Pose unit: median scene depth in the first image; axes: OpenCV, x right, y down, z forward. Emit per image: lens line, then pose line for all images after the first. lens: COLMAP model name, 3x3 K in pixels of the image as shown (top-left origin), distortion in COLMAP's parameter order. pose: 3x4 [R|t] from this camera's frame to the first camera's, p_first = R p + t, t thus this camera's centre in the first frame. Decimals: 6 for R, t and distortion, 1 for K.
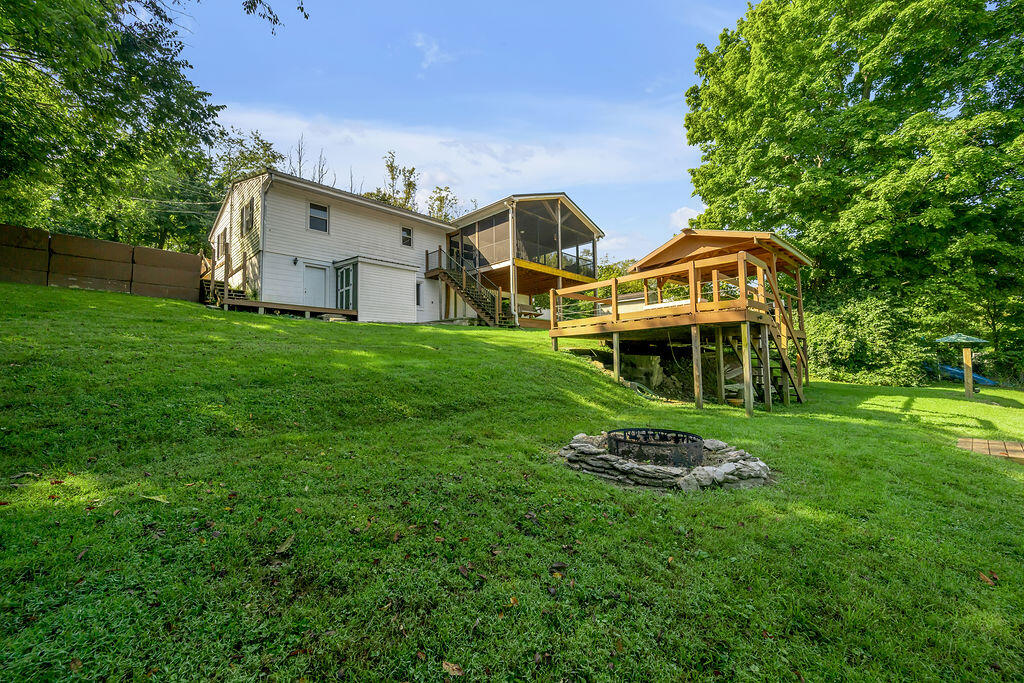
lens RADIAL K [[400.4, 0, 507.1], [0, 400.4, 345.2], [0, 0, 1]] dist [-0.002147, 0.000739]
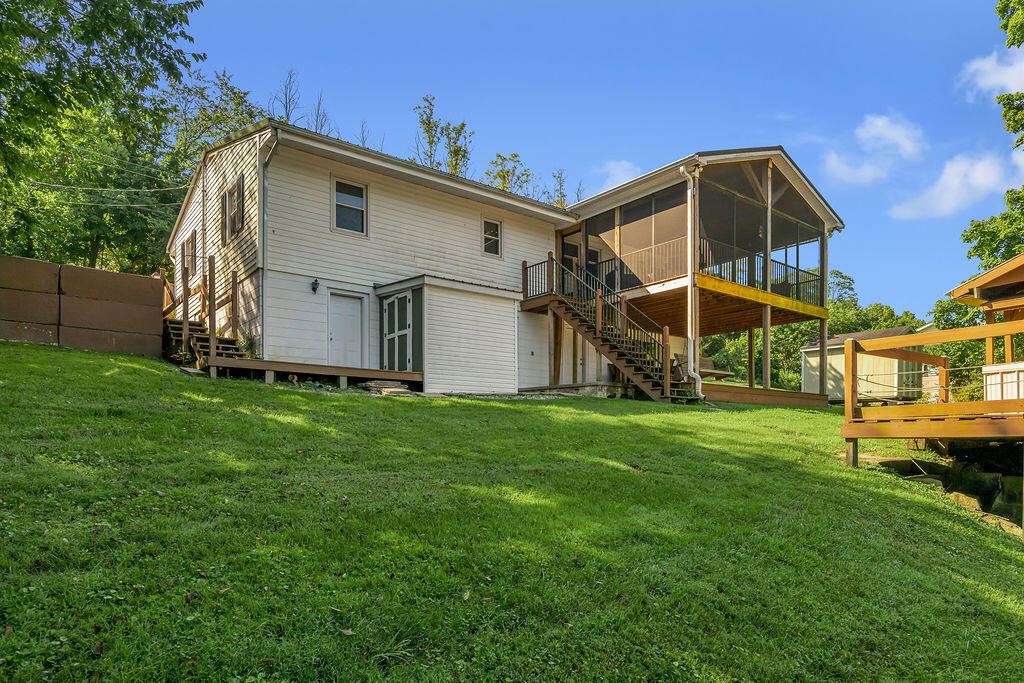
lens RADIAL K [[595.7, 0, 493.1], [0, 595.7, 442.7], [0, 0, 1]] dist [-0.002096, 0.002556]
pose [[0.992759, 0.015003, -0.119180, -0.183533], [-0.006772, 0.997582, 0.069169, -0.049767], [0.119930, -0.067861, 0.990460, 0.181236]]
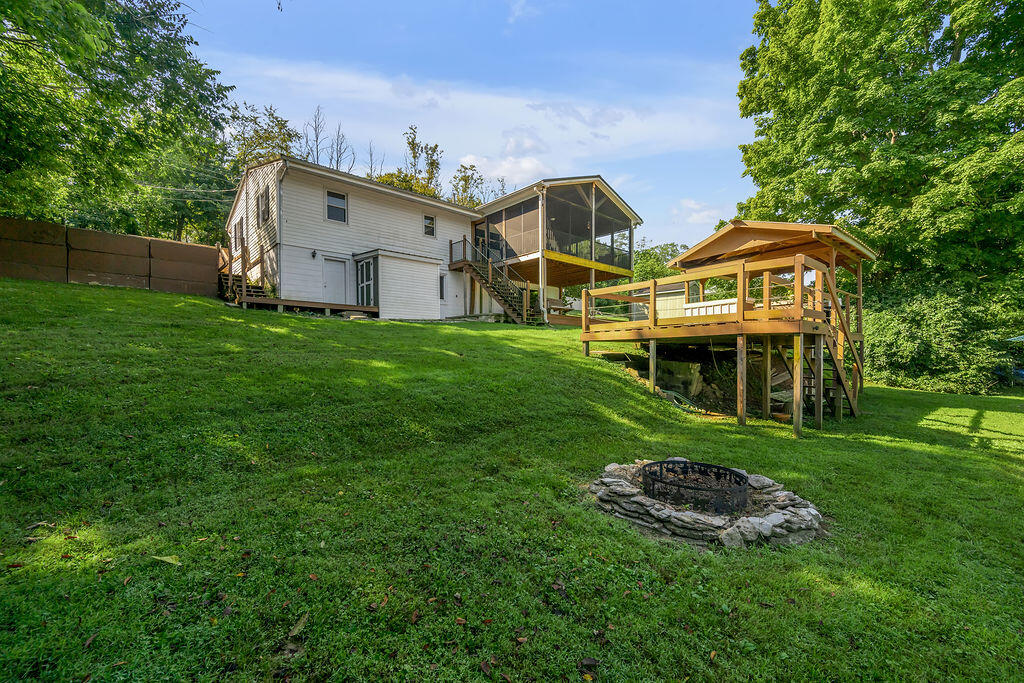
lens RADIAL K [[416.2, 0, 515.6], [0, 416.2, 363.9], [0, 0, 1]] dist [-0.003203, 0.001237]
pose [[0.998894, 0.011338, -0.045635, -0.000660], [-0.007692, 0.996823, 0.079281, -0.034528], [0.046389, -0.078842, 0.995807, 0.016269]]
